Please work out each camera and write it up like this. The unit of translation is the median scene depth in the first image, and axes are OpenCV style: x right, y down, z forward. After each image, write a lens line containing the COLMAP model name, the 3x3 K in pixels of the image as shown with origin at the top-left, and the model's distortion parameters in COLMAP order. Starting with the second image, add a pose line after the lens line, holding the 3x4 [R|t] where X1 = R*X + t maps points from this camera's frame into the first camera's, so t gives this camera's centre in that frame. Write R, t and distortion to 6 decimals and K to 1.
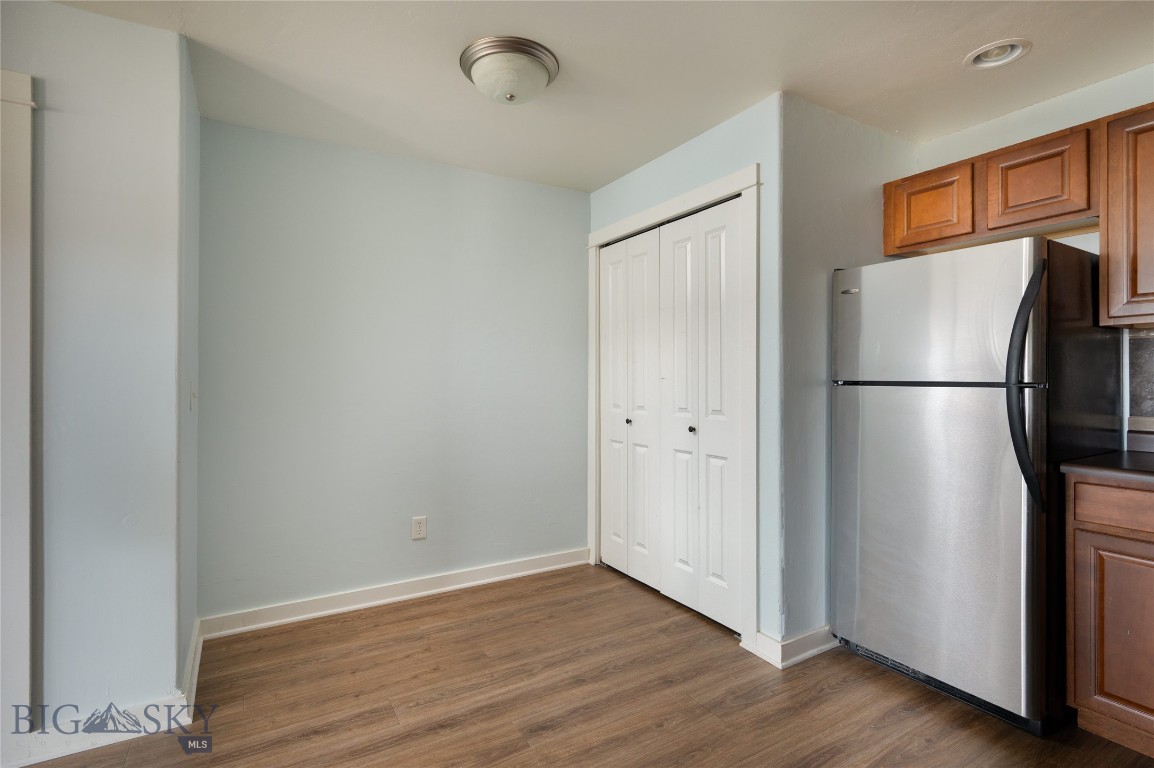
lens RADIAL K [[543.3, 0, 577.0], [0, 543.3, 384.0], [0, 0, 1]] dist [-0.000905, -0.000211]
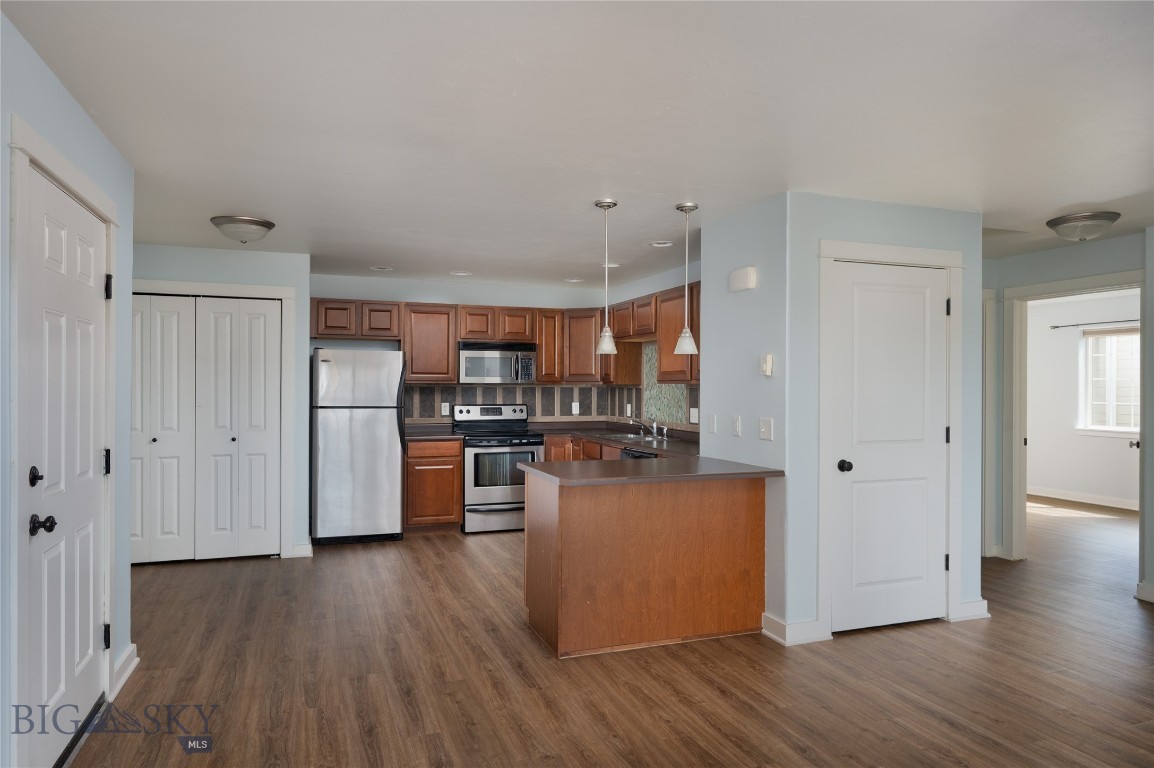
lens RADIAL K [[735.2, 0, 577.0], [0, 735.2, 384.0], [0, 0, 1]] dist [-0.005739, 0.000542]
pose [[0.199393, -0.001238, 0.979919, -2.160935], [-0.000241, 0.999999, 0.001312, -0.100499], [-0.979920, -0.000498, 0.199393, -0.478110]]
